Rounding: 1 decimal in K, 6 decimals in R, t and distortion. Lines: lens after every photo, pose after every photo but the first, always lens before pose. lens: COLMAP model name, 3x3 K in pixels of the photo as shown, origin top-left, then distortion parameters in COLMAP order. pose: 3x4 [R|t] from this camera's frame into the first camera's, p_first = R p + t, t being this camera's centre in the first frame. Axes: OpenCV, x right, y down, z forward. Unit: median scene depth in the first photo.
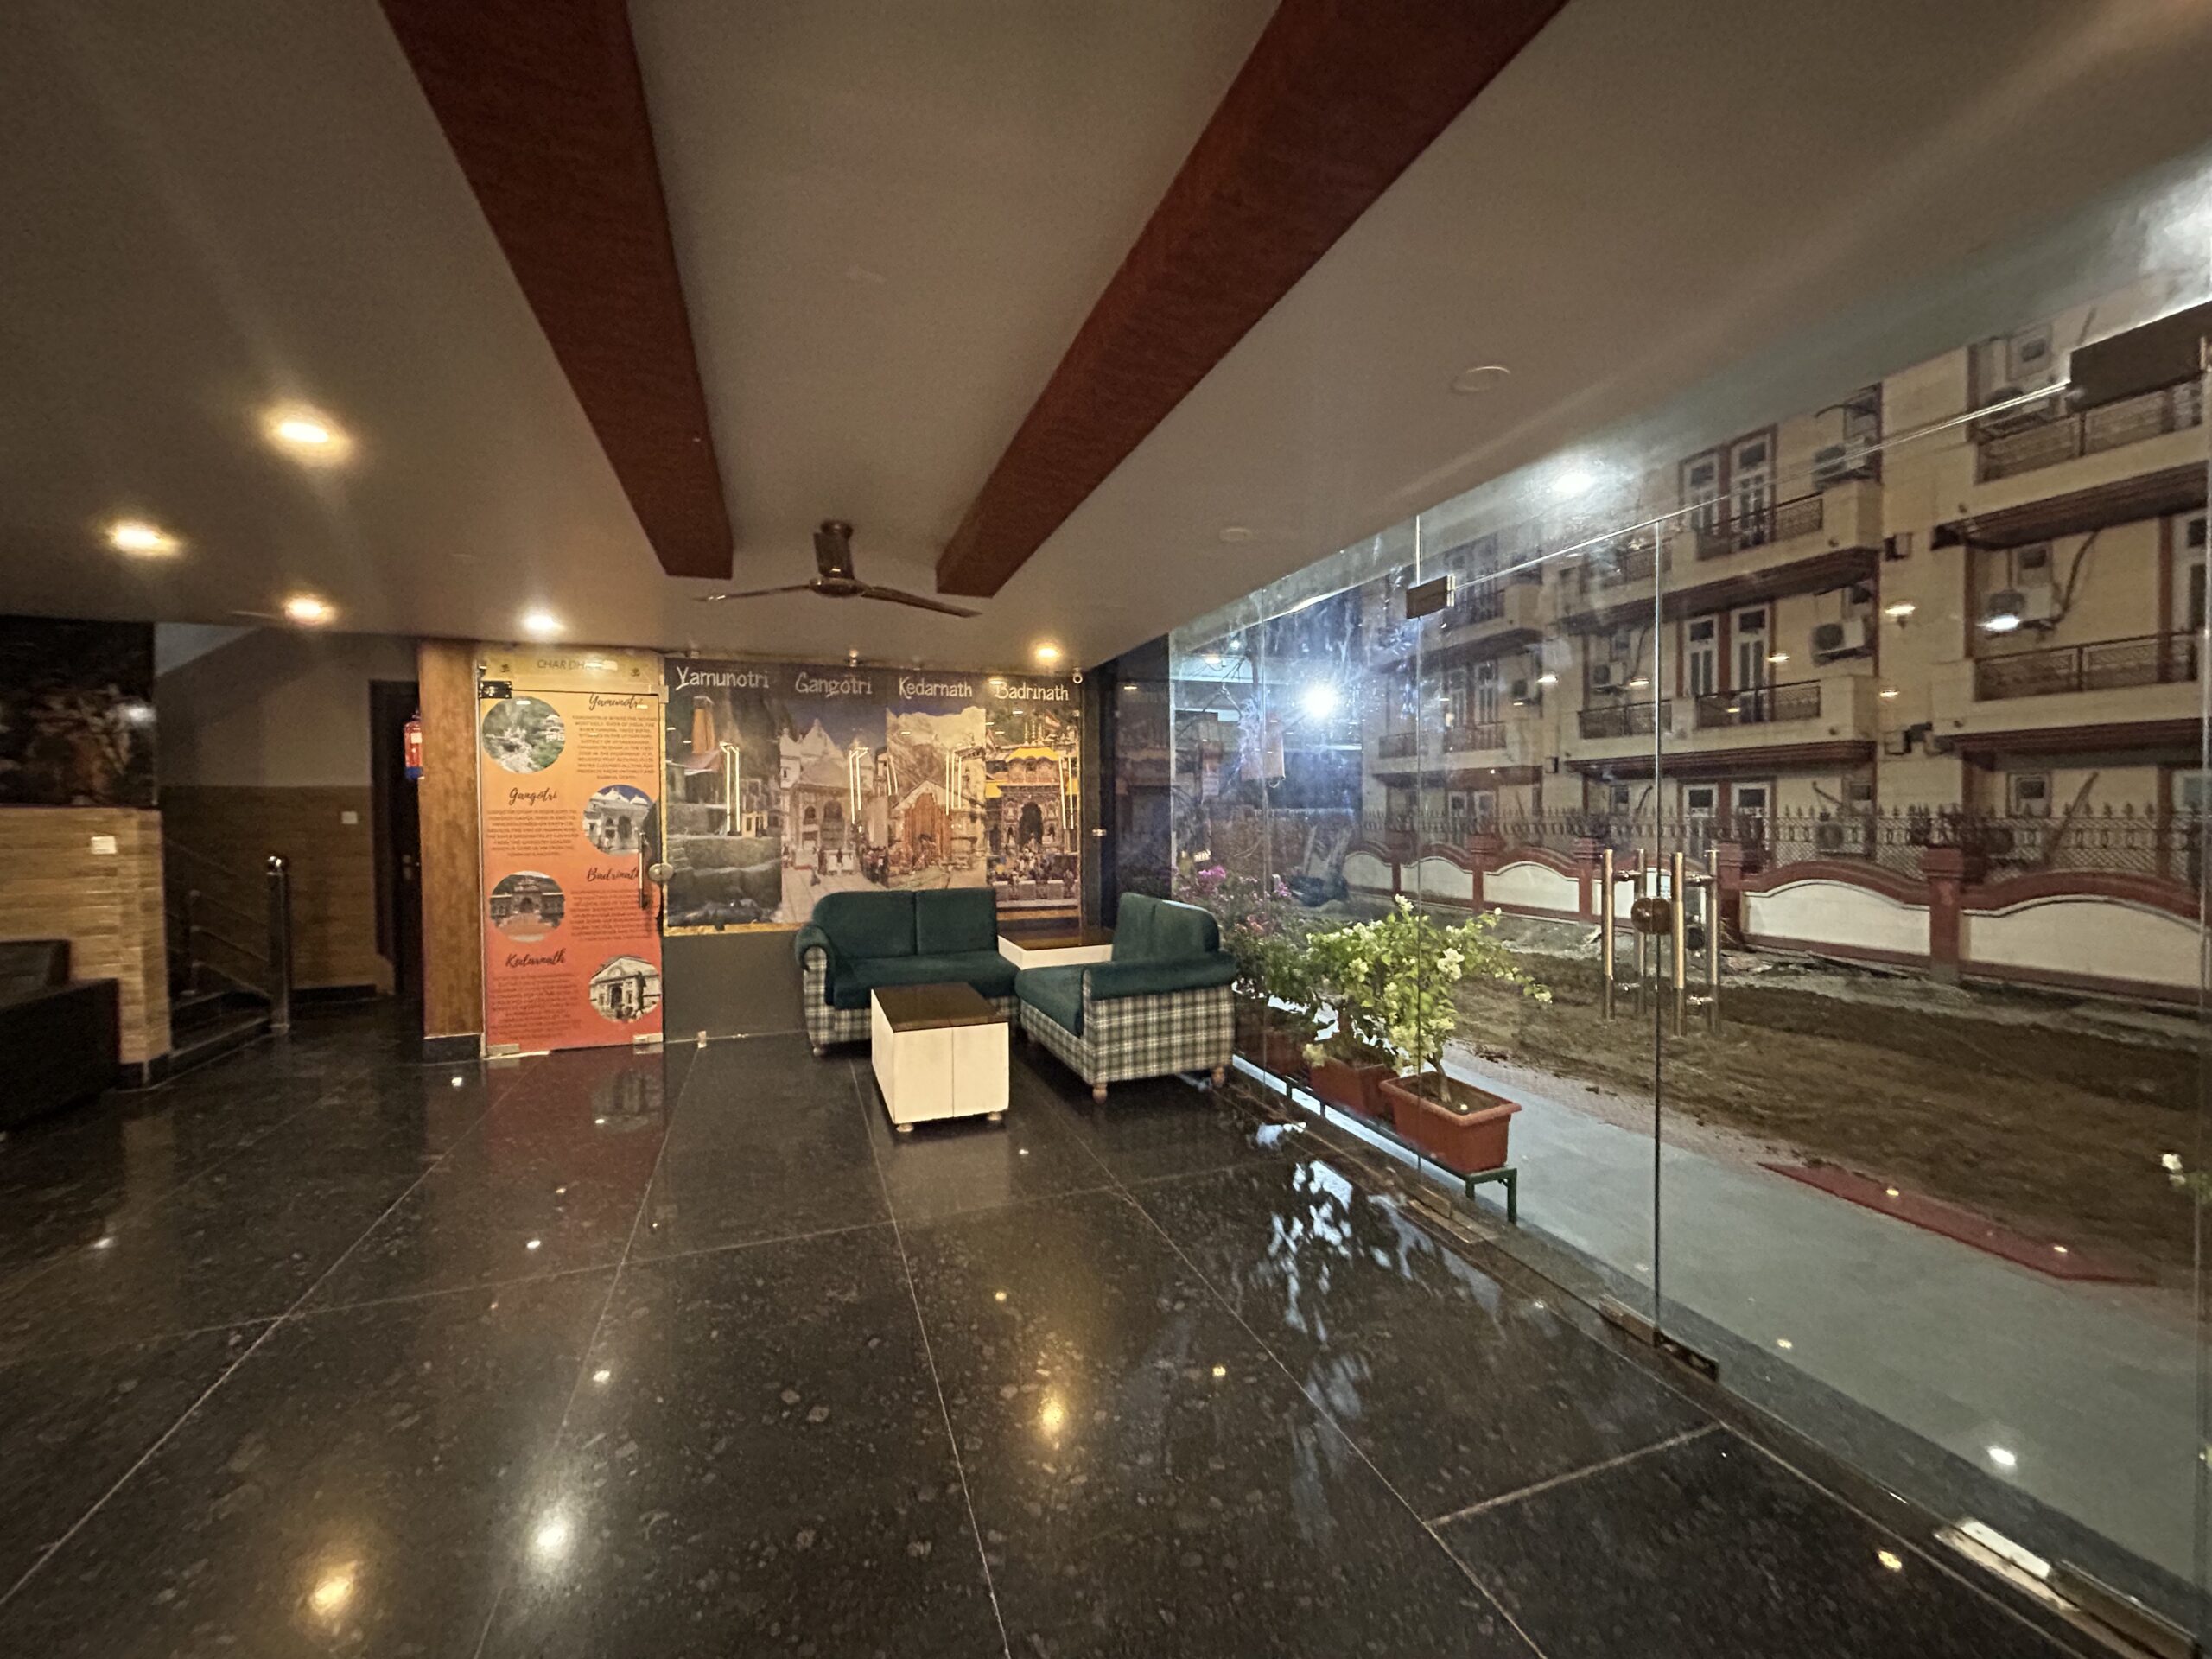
lens RADIAL K [[890.8, 0, 1105.1], [0, 890.8, 816.0], [0, 0, 1]] dist [-0.000345, -0.000194]
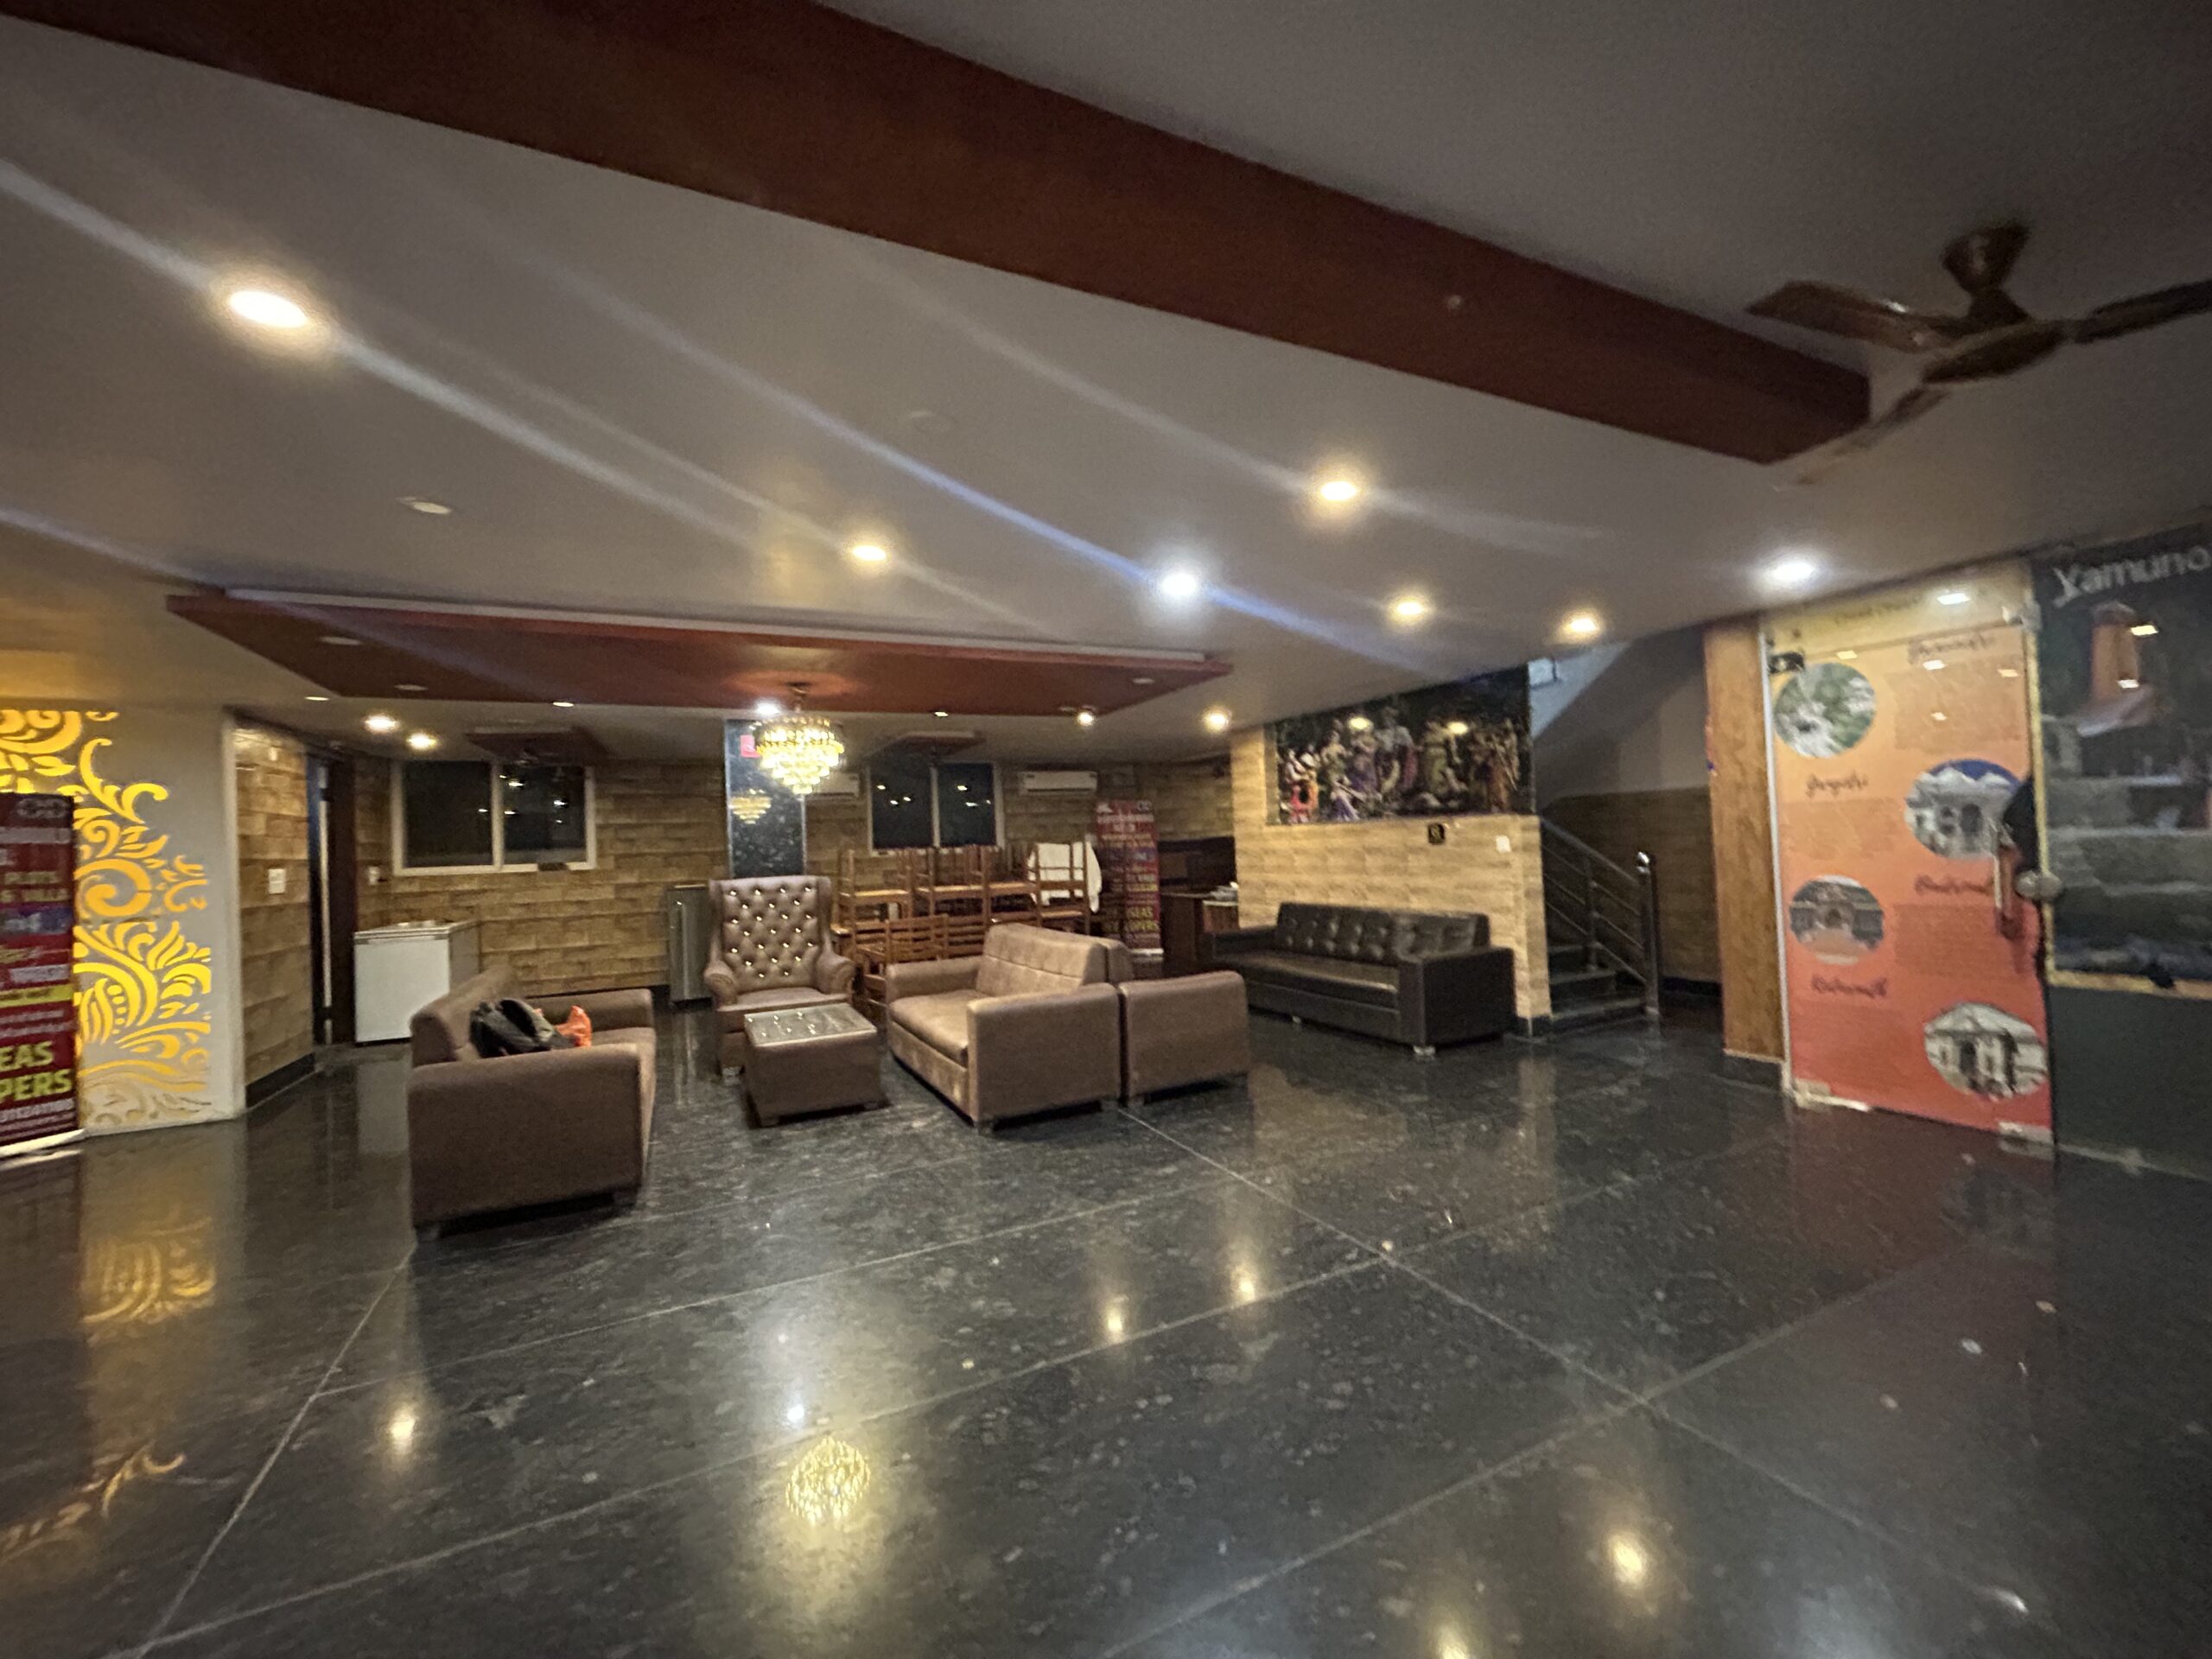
lens RADIAL K [[890.8, 0, 1105.9], [0, 890.8, 832.3], [0, 0, 1]] dist [-0.000345, -0.000194]
pose [[0.102464, -0.009916, -0.994687, 0.087336], [0.034358, 0.999389, -0.006424, 0.003340], [0.994143, -0.033517, 0.102742, 0.242785]]
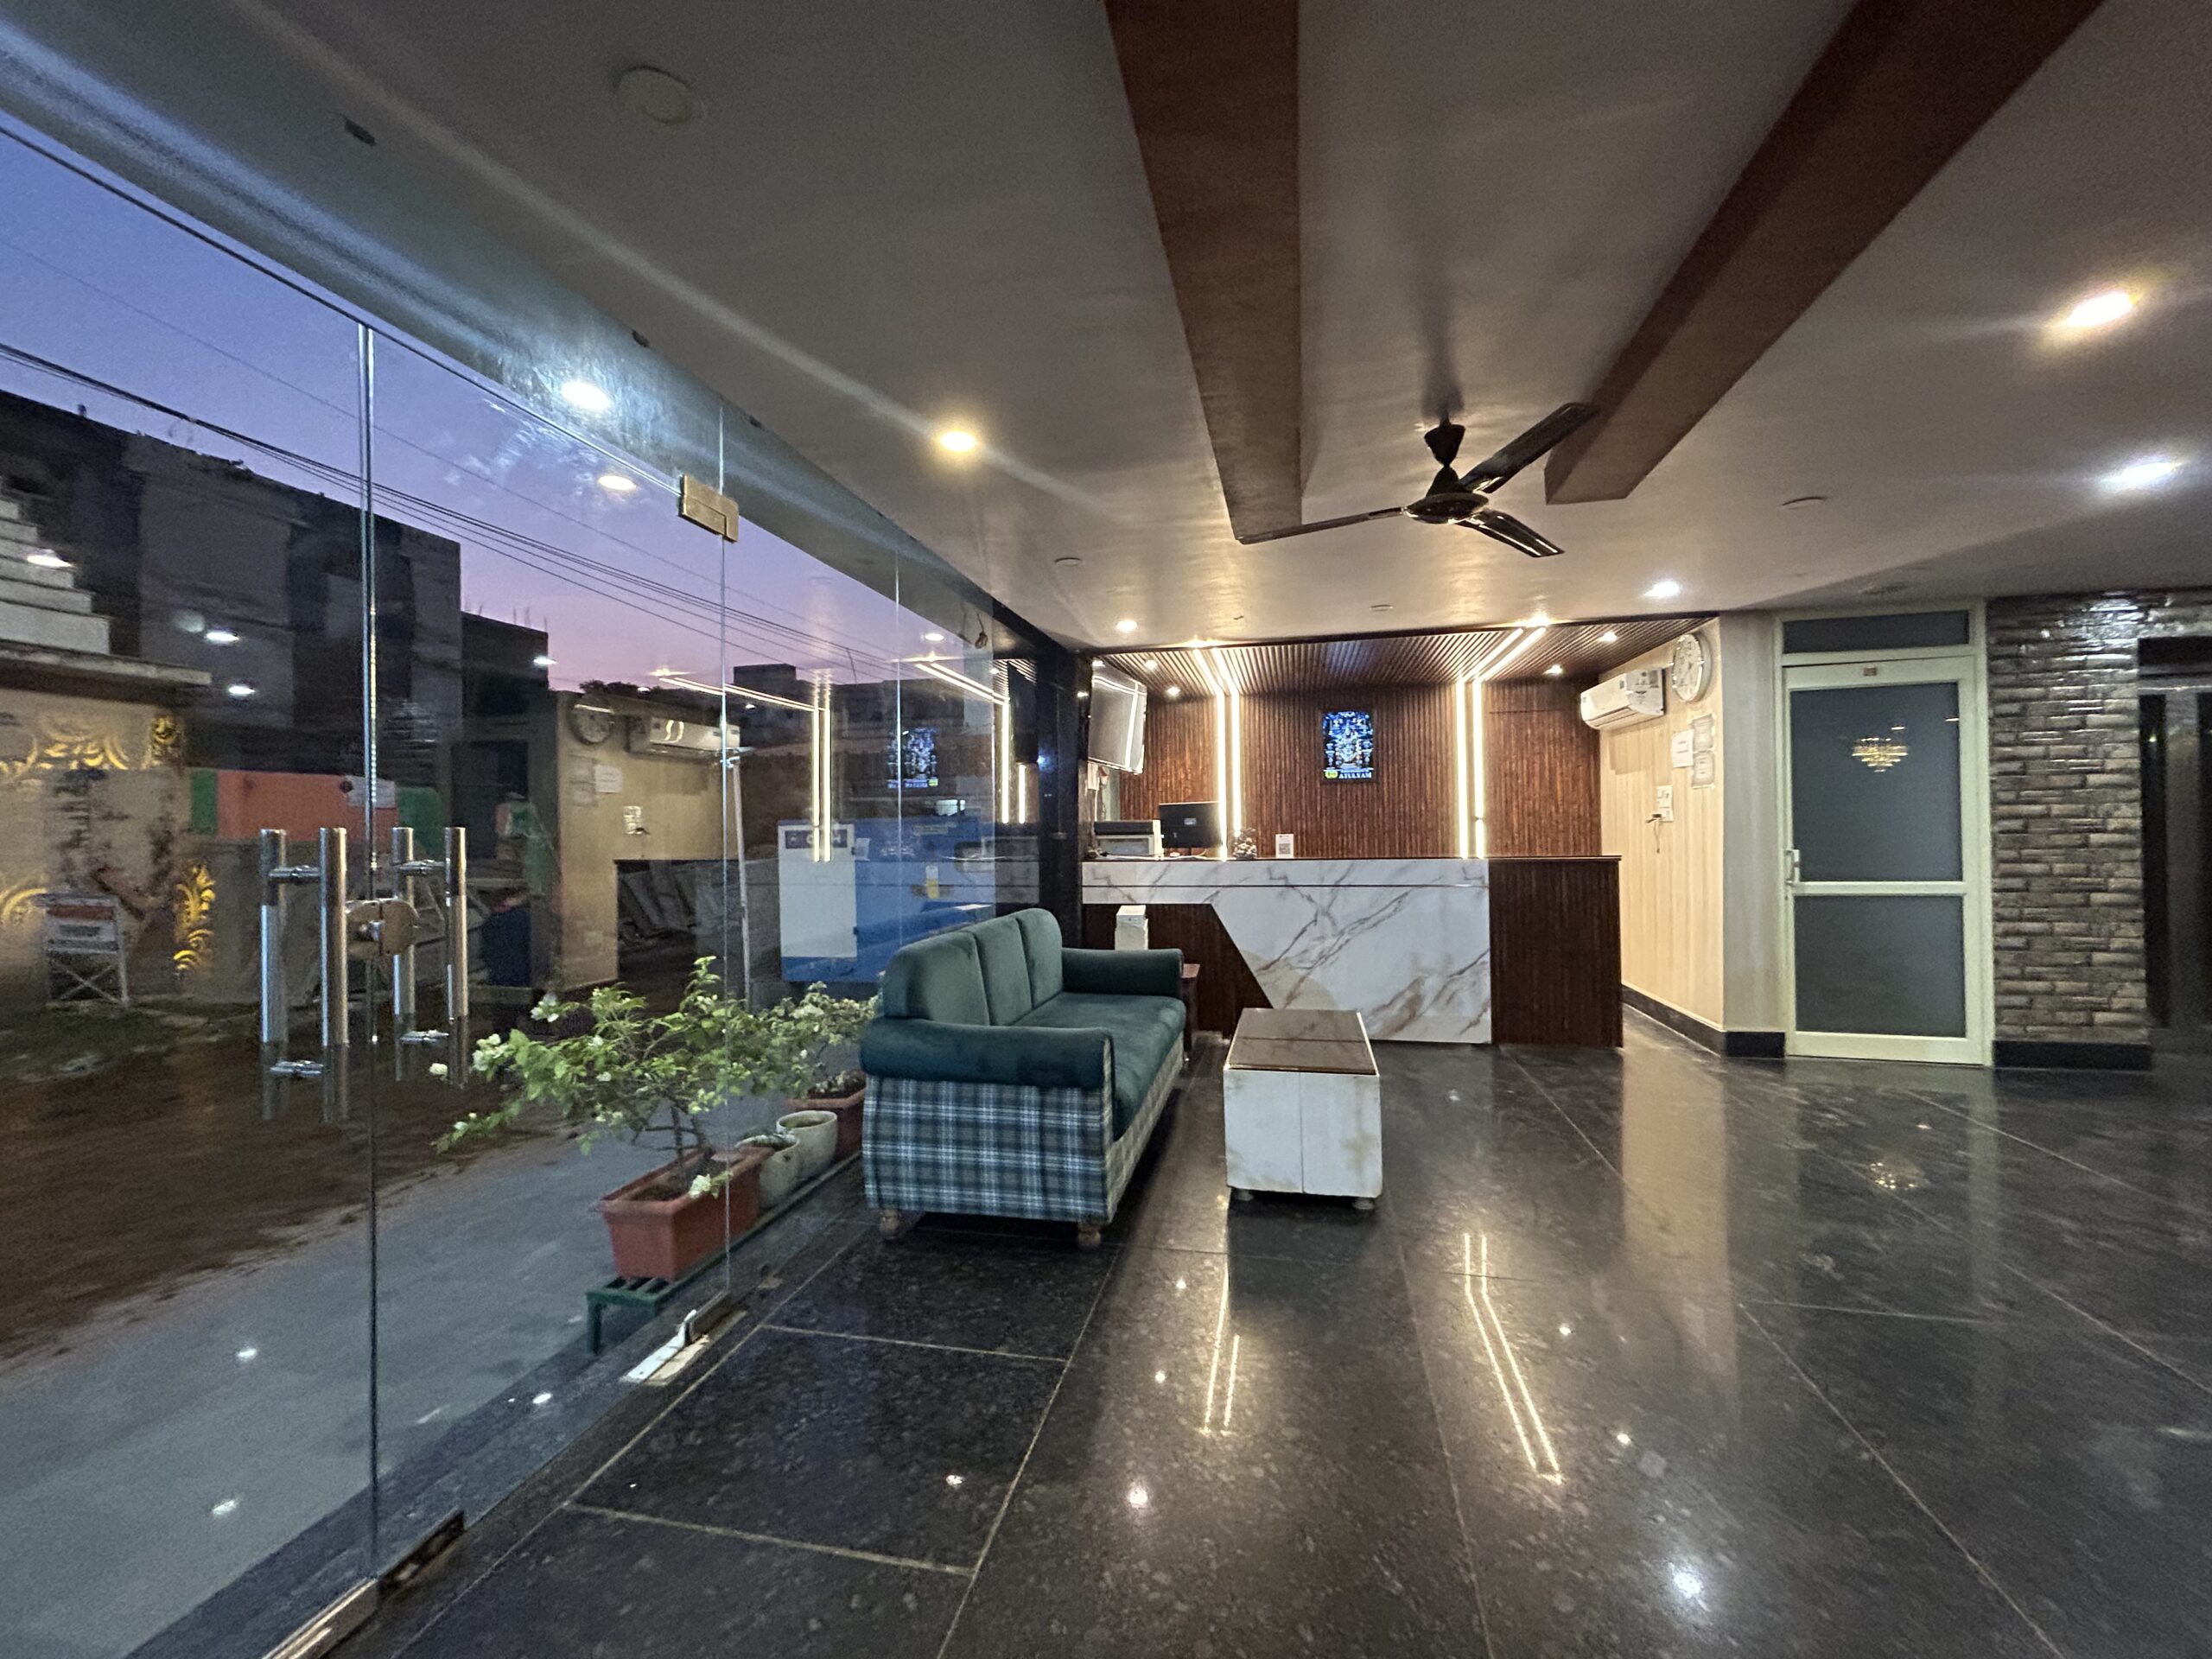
lens RADIAL K [[890.8, 0, 1105.4], [0, 890.8, 827.5], [0, 0, 1]] dist [-0.000345, -0.000194]
pose [[-0.845022, 0.023849, 0.534199, -0.073377], [0.024549, 0.999682, -0.005798, 0.022695], [-0.534167, 0.008215, -0.845339, 0.525215]]
